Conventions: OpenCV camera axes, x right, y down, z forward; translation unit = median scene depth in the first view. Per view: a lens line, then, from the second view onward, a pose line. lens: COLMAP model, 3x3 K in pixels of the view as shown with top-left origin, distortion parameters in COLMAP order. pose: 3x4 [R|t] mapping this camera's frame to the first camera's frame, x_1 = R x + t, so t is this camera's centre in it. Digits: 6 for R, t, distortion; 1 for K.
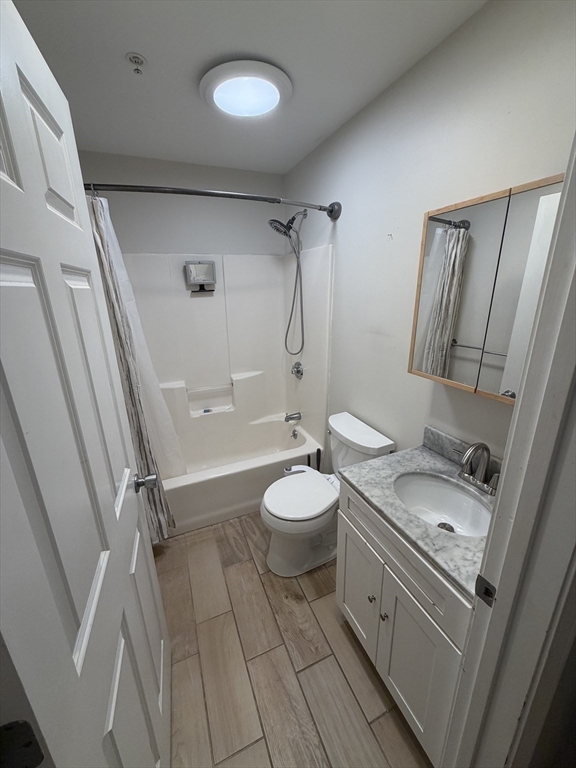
lens RADIAL K [[305.7, 0, 287.0], [0, 305.7, 382.5], [0, 0, 1]] dist [-0.000536, -0.001142]
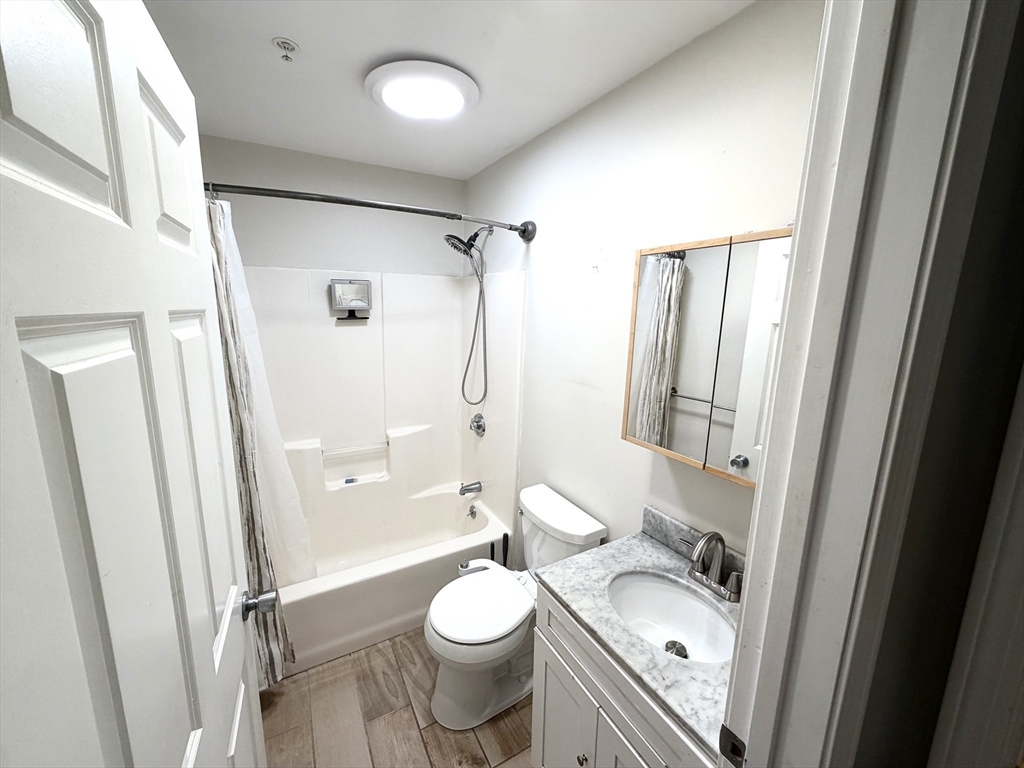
lens RADIAL K [[407.6, 0, 508.1], [0, 407.6, 383.0], [0, 0, 1]] dist [-0.000536, -0.001142]
pose [[0.993161, 0.018352, 0.115299, -0.016195], [-0.004750, 0.993102, -0.117155, -0.041927], [-0.116653, 0.115806, 0.986398, -0.016092]]
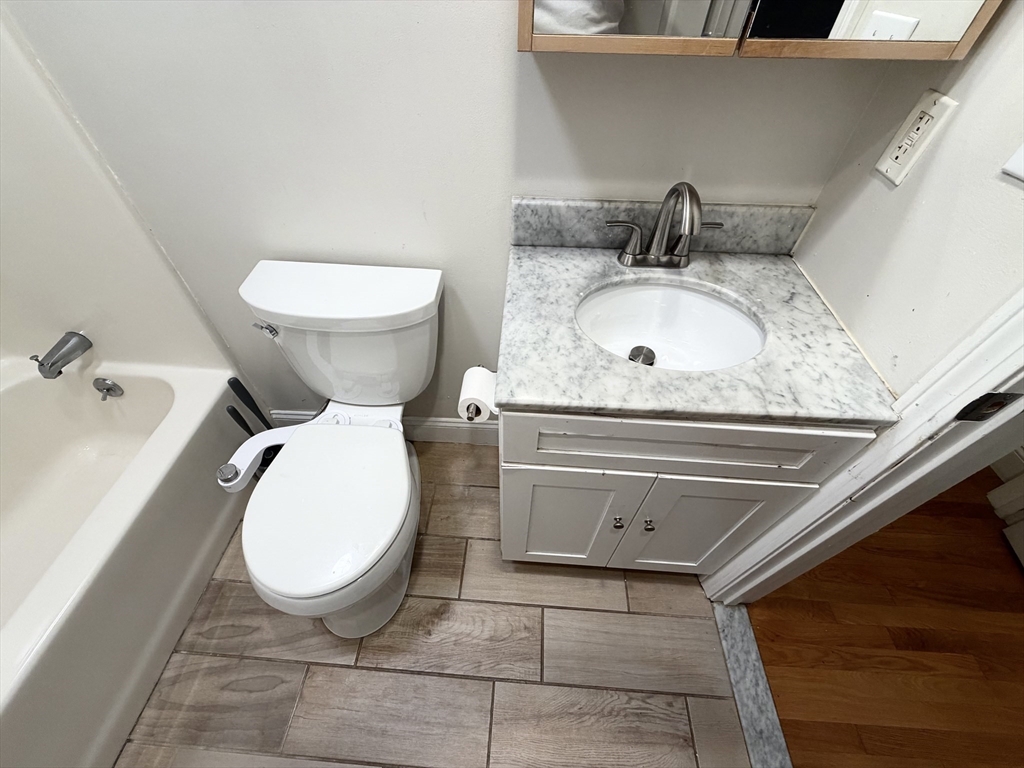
lens RADIAL K [[407.6, 0, 511.2], [0, 407.6, 384.6], [0, 0, 1]] dist [-0.000536, -0.001142]
pose [[0.448224, -0.648157, 0.615620, -0.099449], [0.242610, 0.751028, 0.614082, -0.028173], [-0.860370, -0.125891, 0.493878, 0.615621]]
